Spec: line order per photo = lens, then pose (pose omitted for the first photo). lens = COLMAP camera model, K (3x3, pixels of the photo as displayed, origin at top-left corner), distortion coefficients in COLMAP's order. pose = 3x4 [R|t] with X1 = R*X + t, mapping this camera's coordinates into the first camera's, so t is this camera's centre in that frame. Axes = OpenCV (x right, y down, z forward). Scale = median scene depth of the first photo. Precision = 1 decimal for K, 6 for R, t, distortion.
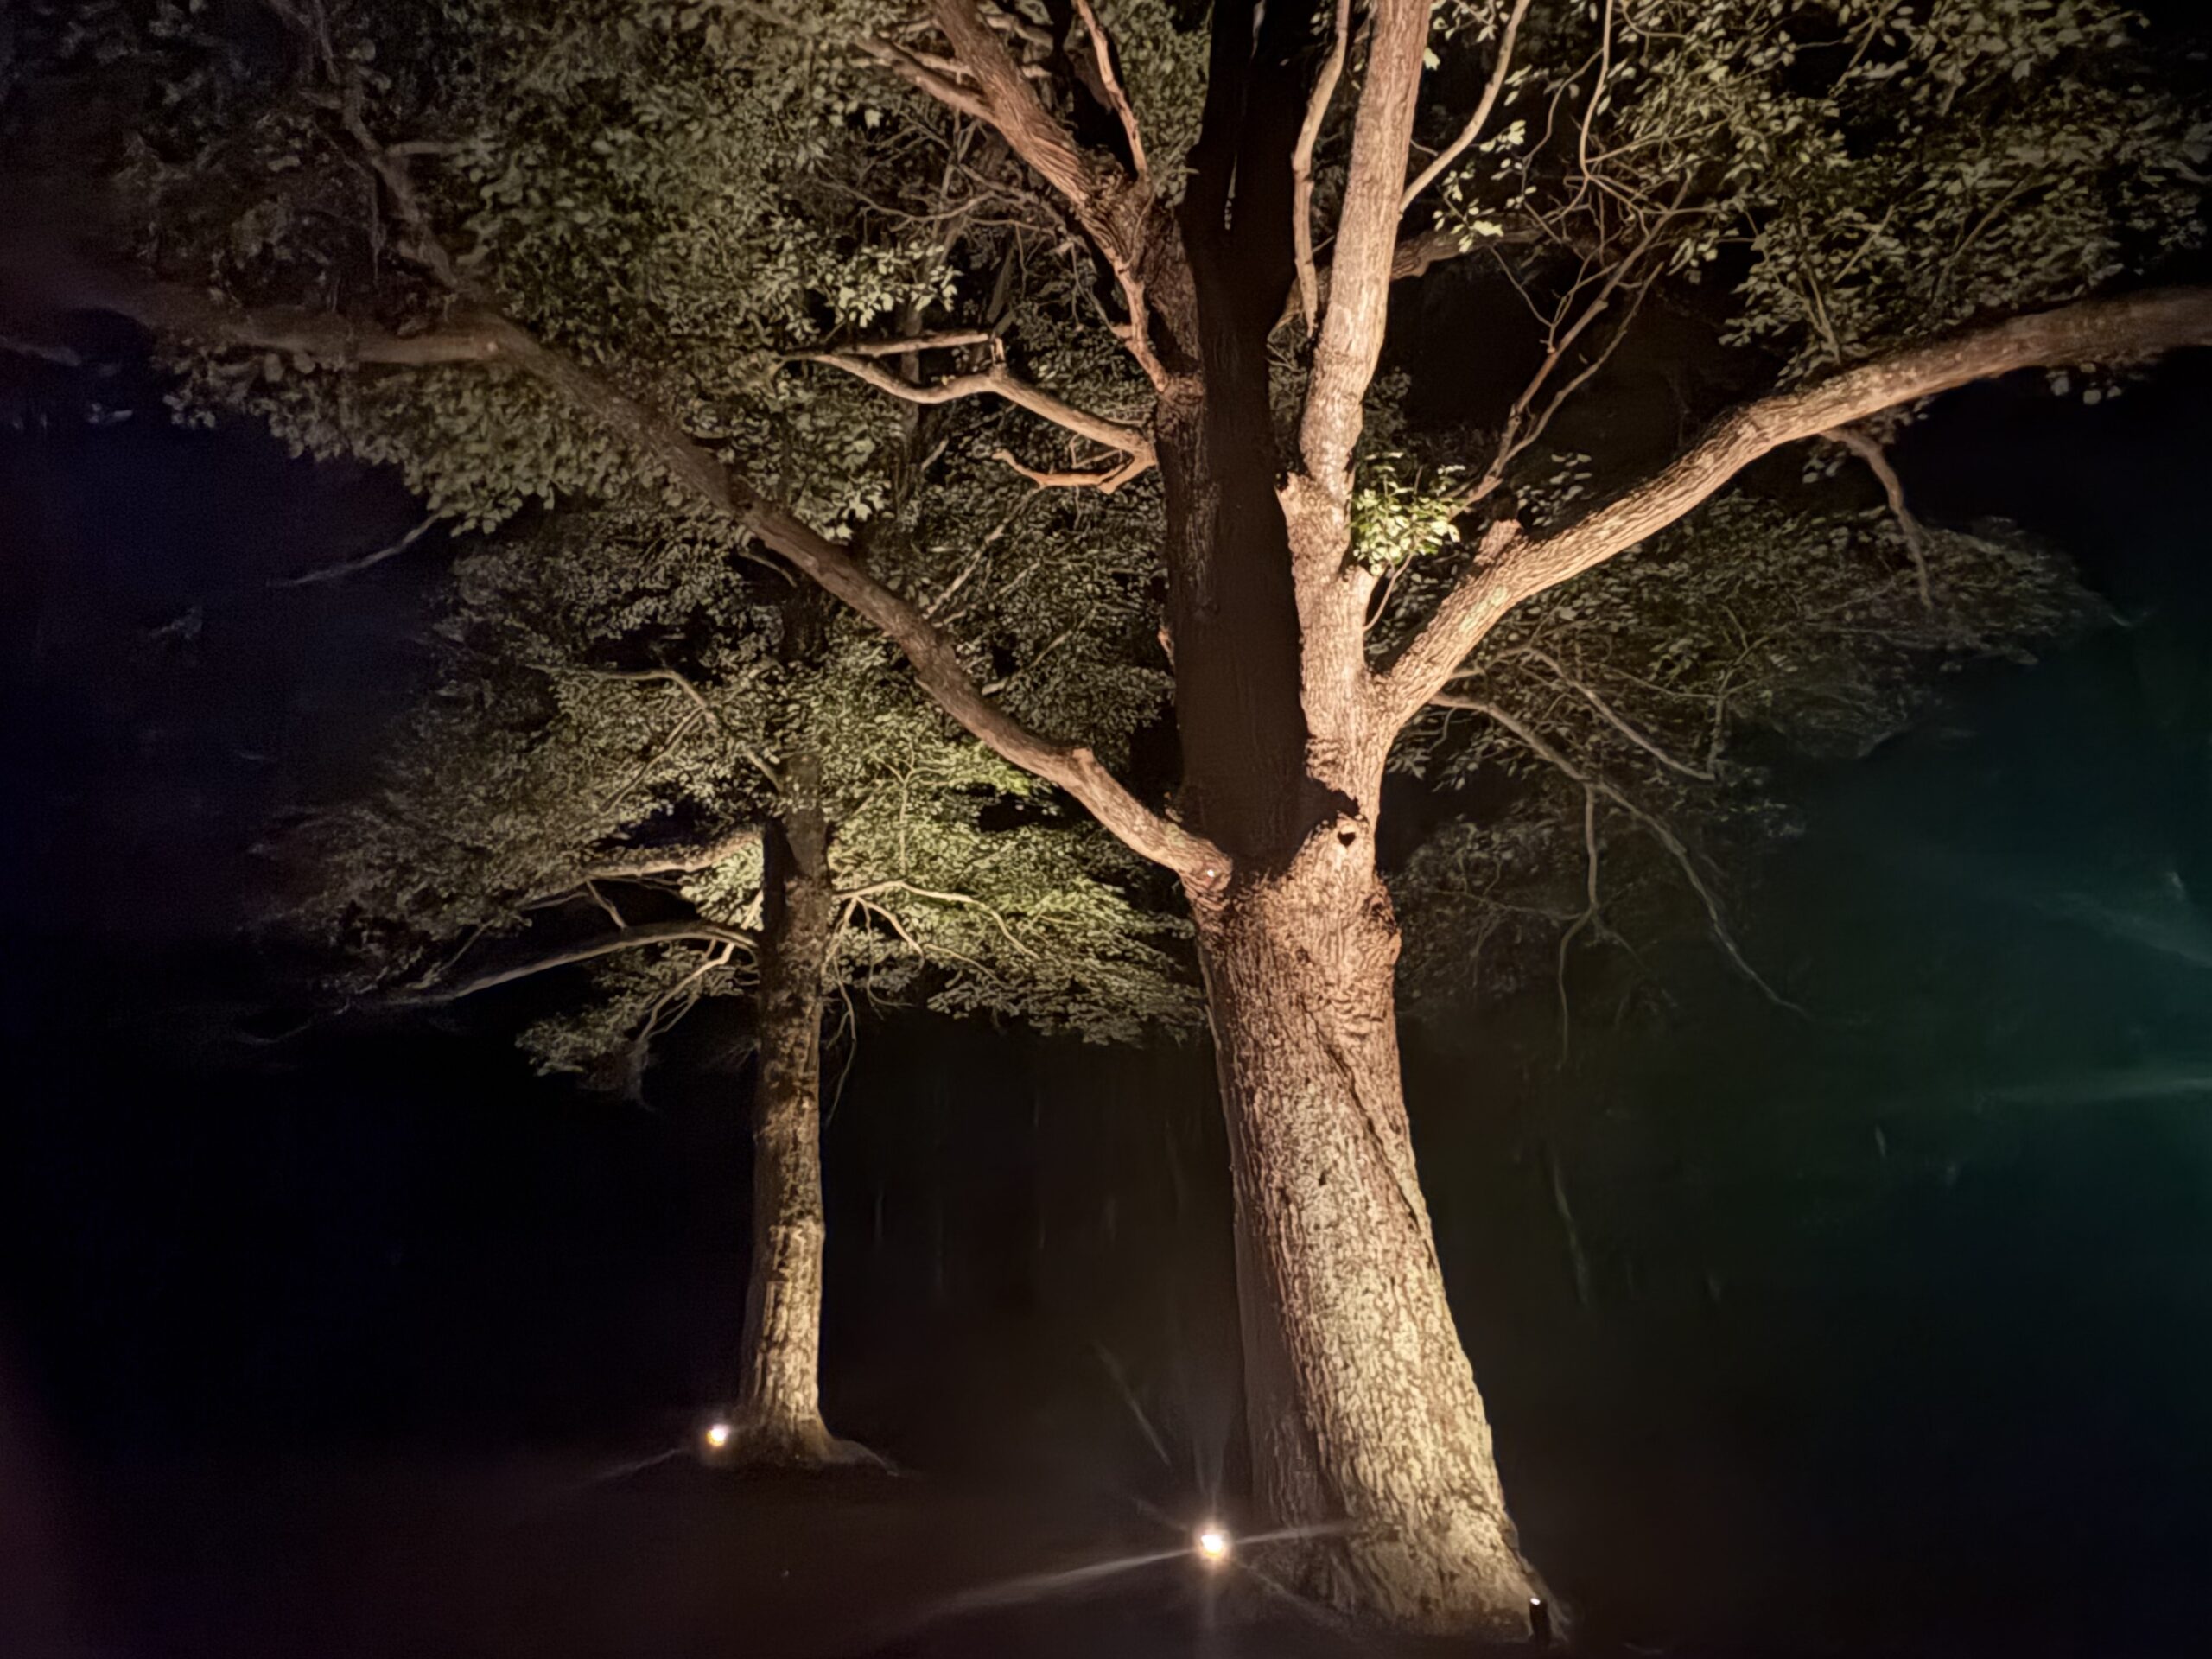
lens RADIAL K [[1227.5, 0, 1107.7], [0, 1227.5, 832.7], [0, 0, 1]] dist [-0.001452, -0.000061]
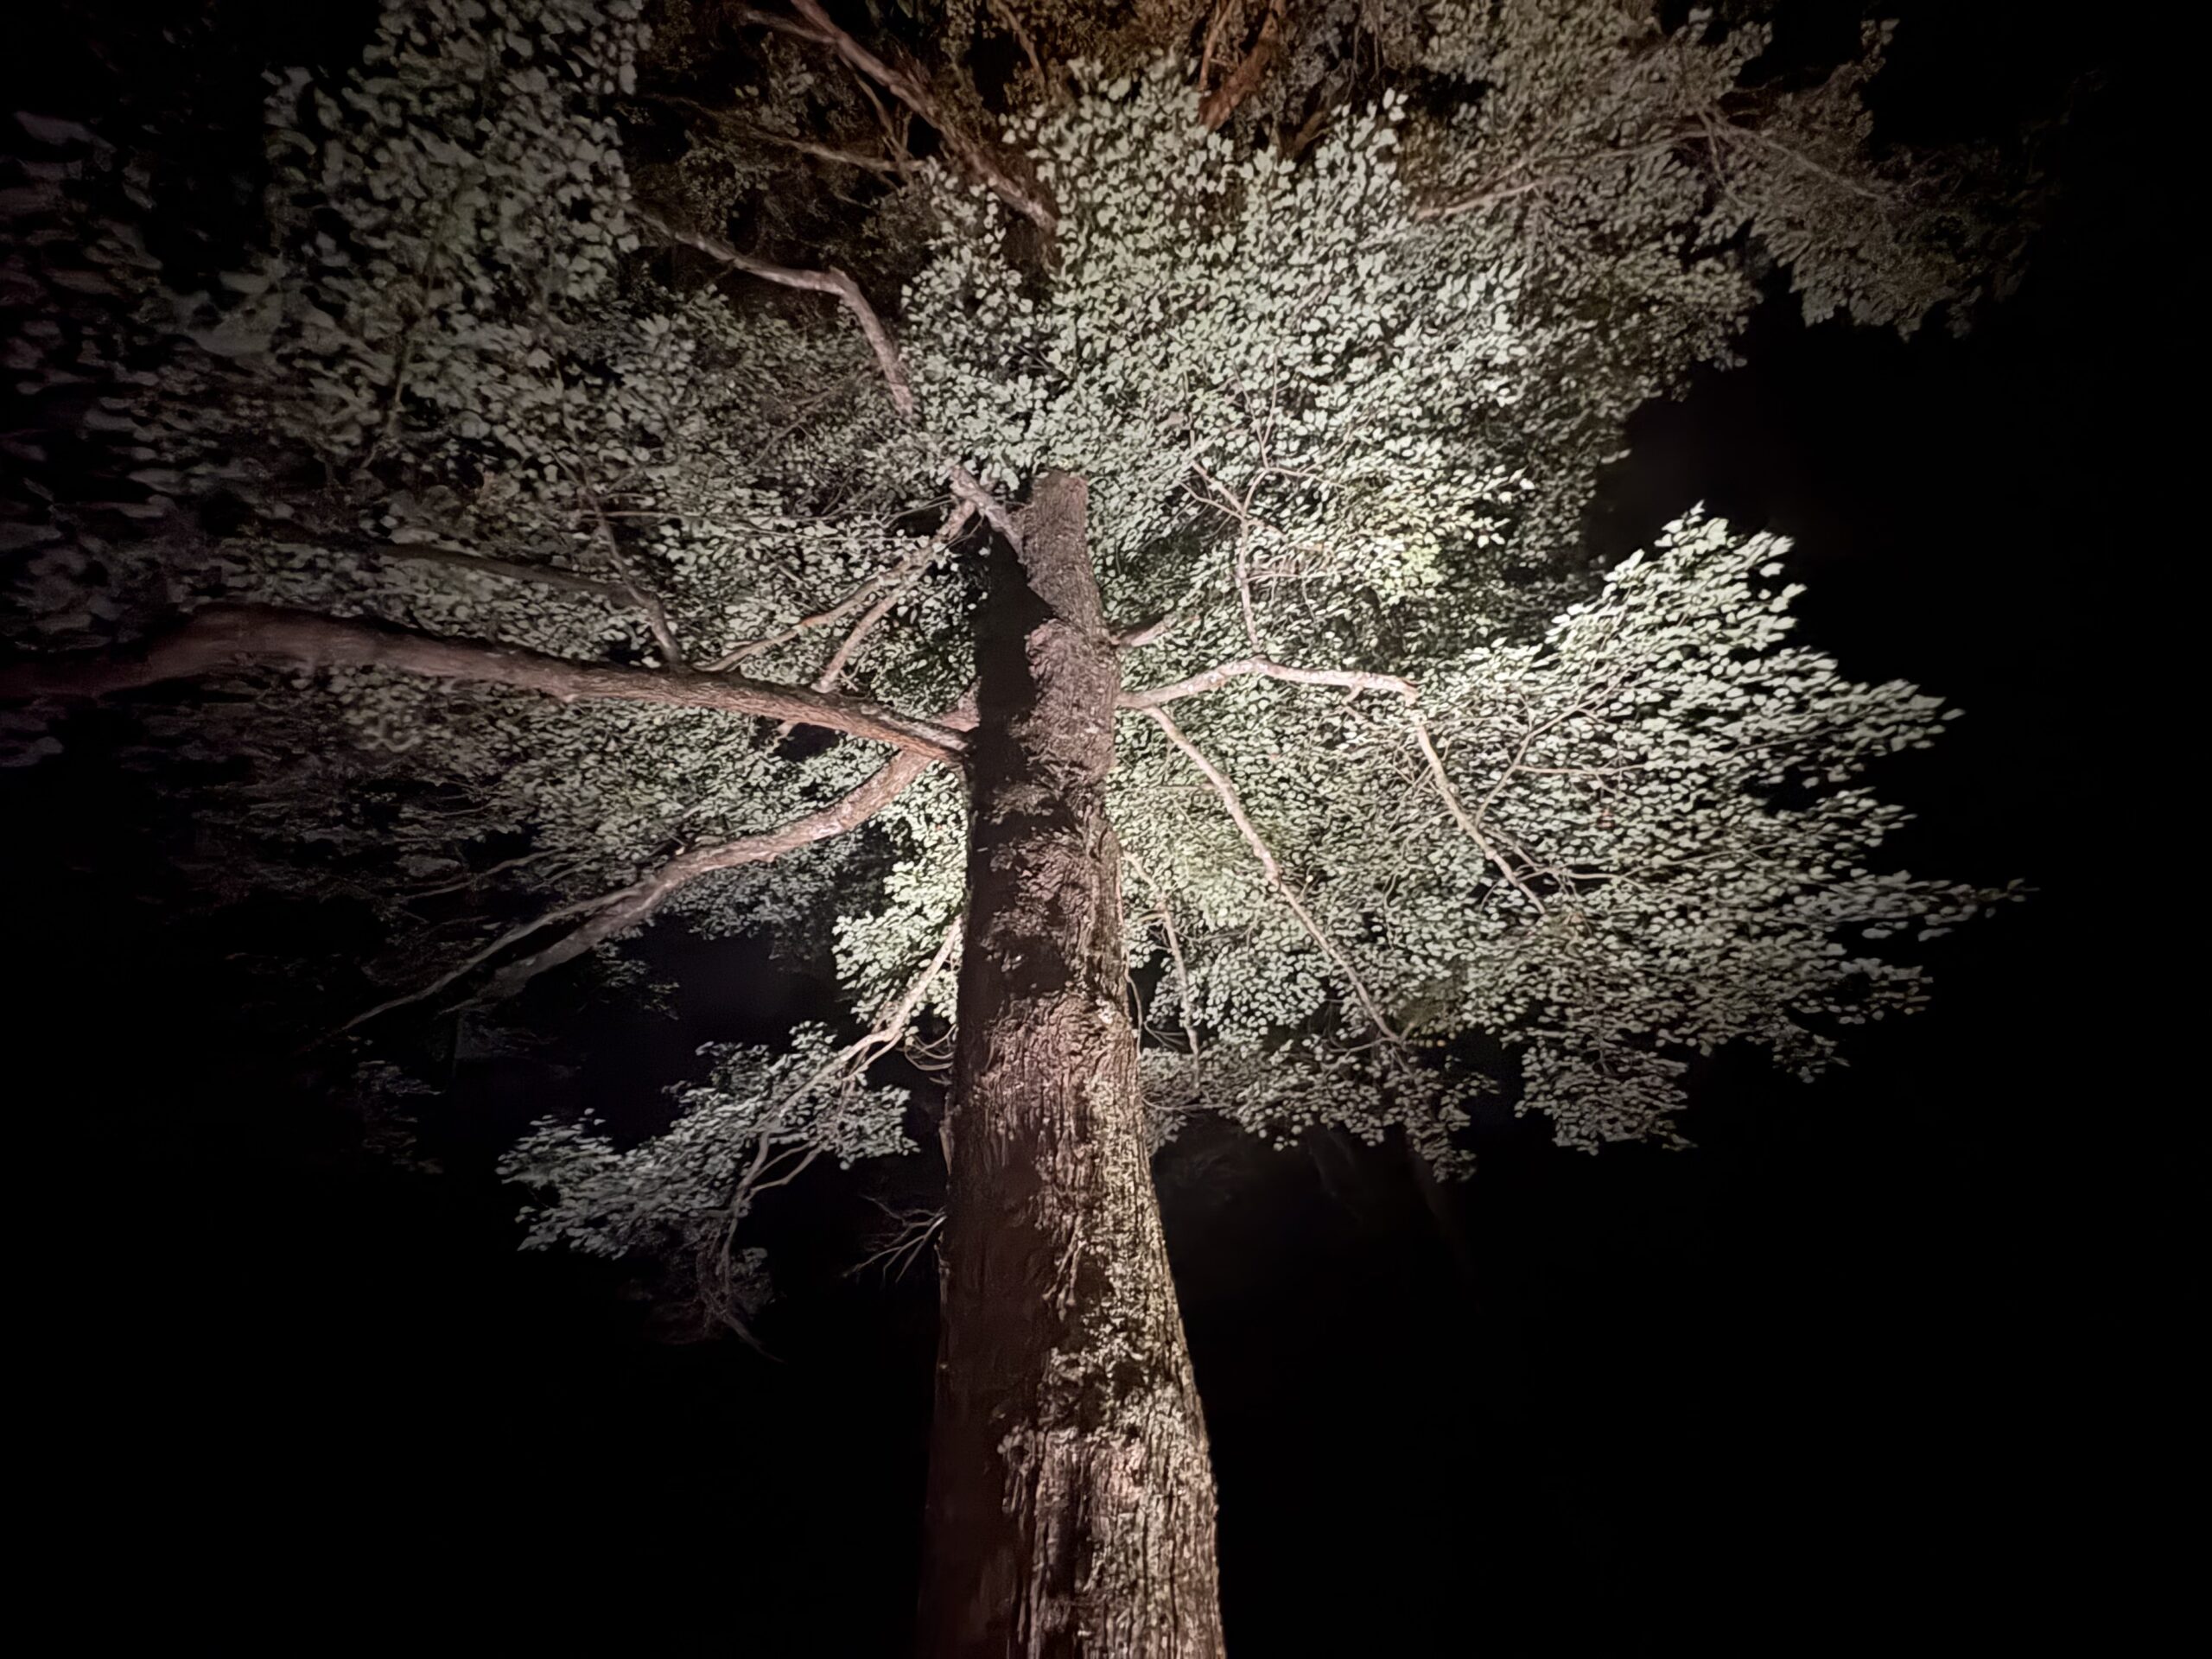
lens RADIAL K [[880.3, 0, 1103.9], [0, 880.3, 821.9], [0, 0, 1]] dist [0.002126, 0.000077]
pose [[0.994752, -0.074168, -0.070479, -0.228239], [0.032831, 0.883815, -0.466683, 0.286423], [0.096903, 0.461920, 0.881612, 0.777779]]
